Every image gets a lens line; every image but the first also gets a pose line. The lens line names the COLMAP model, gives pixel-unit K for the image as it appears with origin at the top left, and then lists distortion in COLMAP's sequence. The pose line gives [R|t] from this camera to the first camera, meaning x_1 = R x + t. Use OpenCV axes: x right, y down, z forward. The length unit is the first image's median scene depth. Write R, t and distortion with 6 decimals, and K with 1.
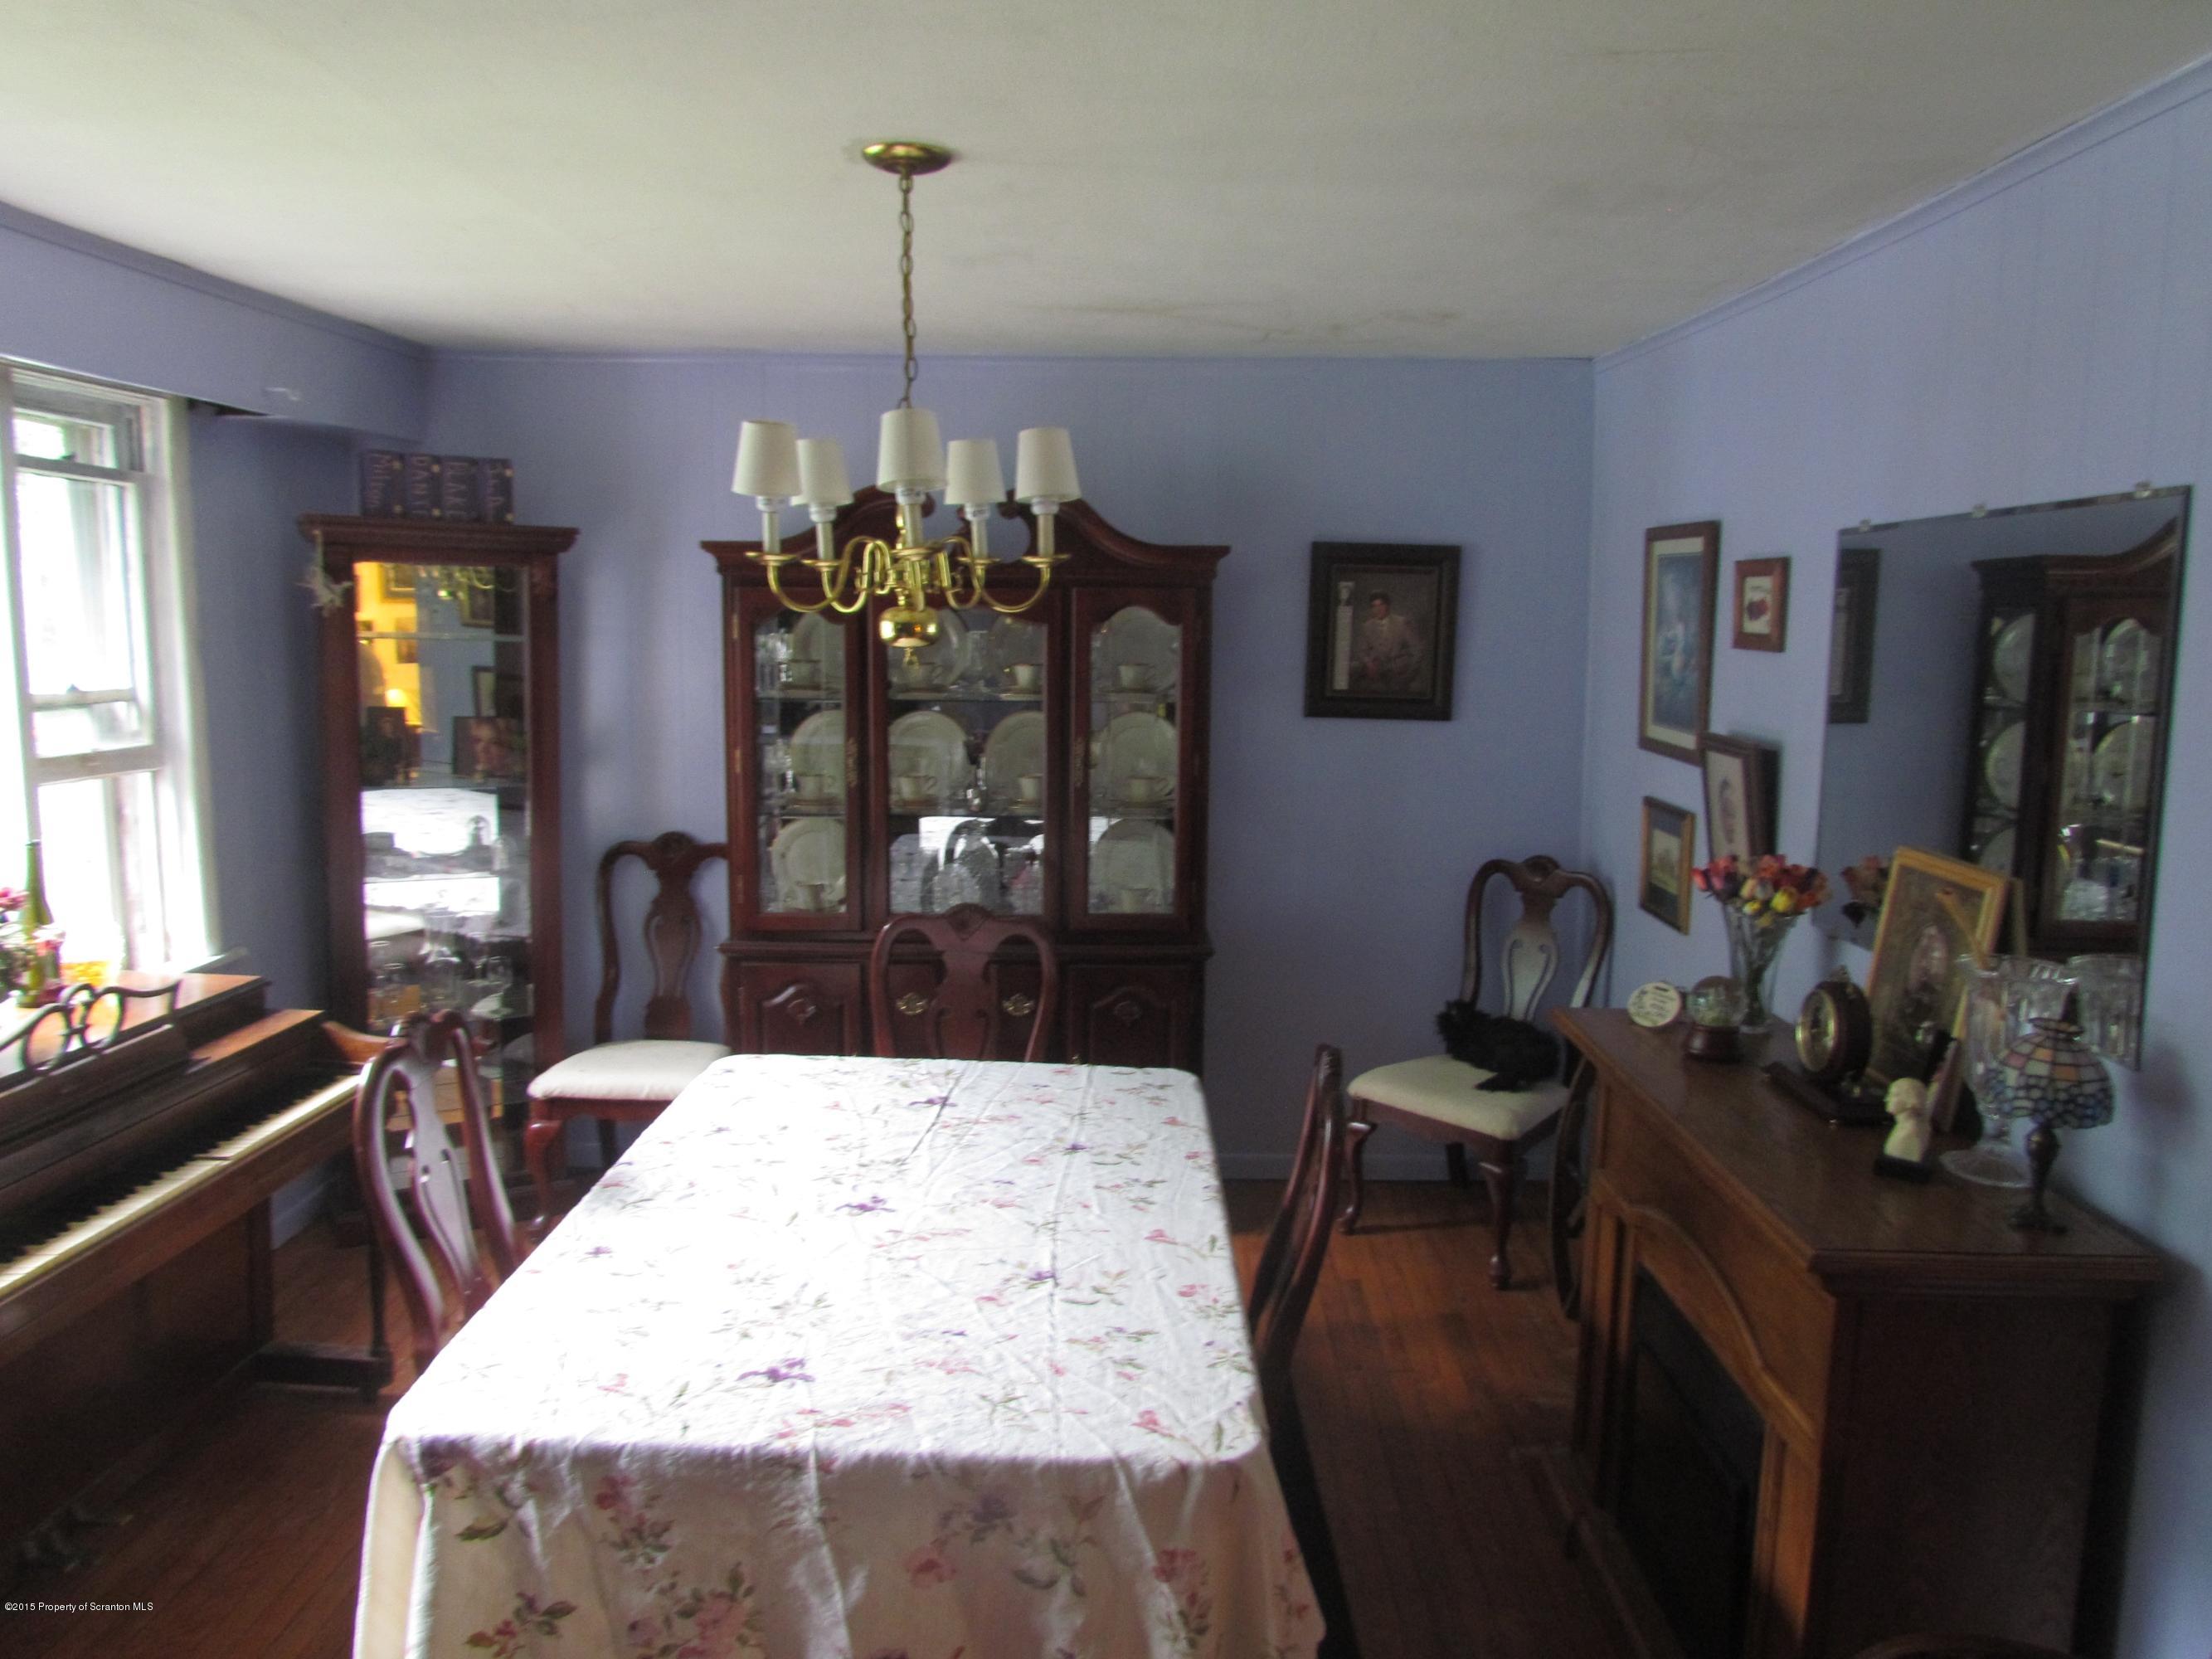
lens RADIAL K [[1566.6, 0, 1109.8], [0, 1566.6, 823.8], [0, 0, 1]] dist [-0.025585, 0.001103]
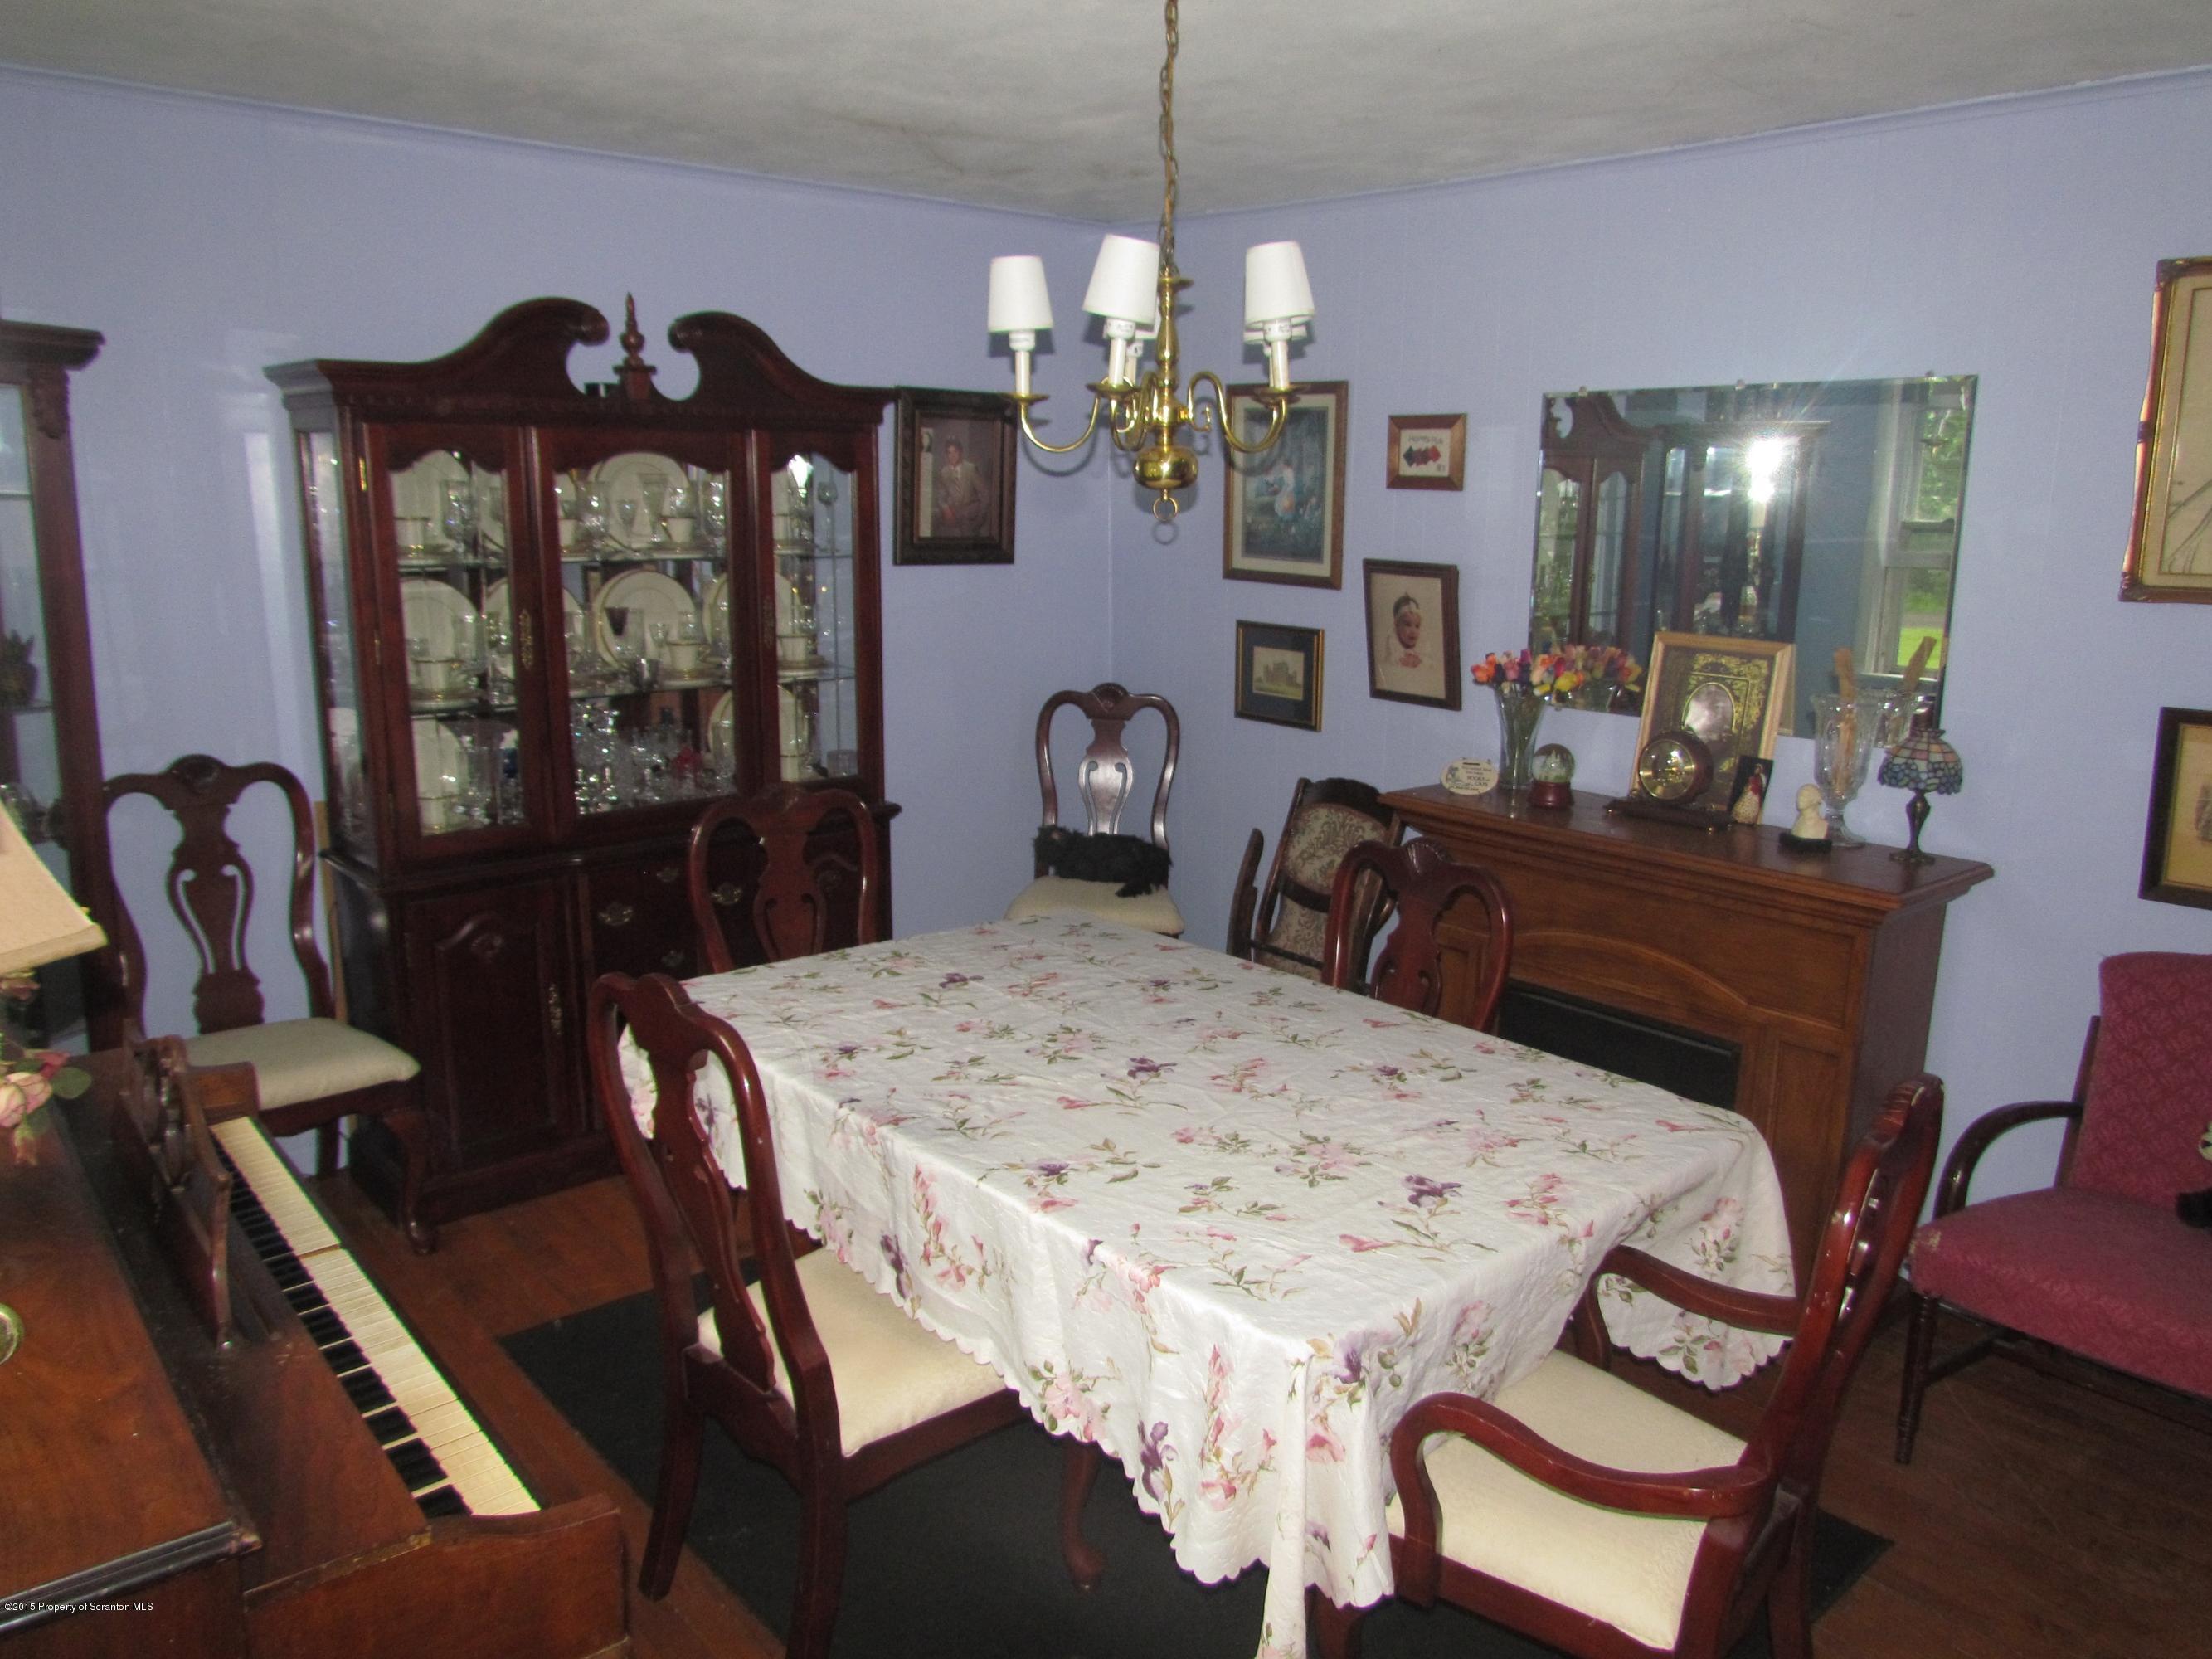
lens RADIAL K [[1566.6, 0, 1113.8], [0, 1566.6, 829.5], [0, 0, 1]] dist [-0.025585, 0.001103]
pose [[0.747386, -0.145253, 0.648318, -0.520933], [0.084913, 0.988690, 0.123623, -0.016635], [-0.658942, -0.037344, 0.751266, 0.188312]]
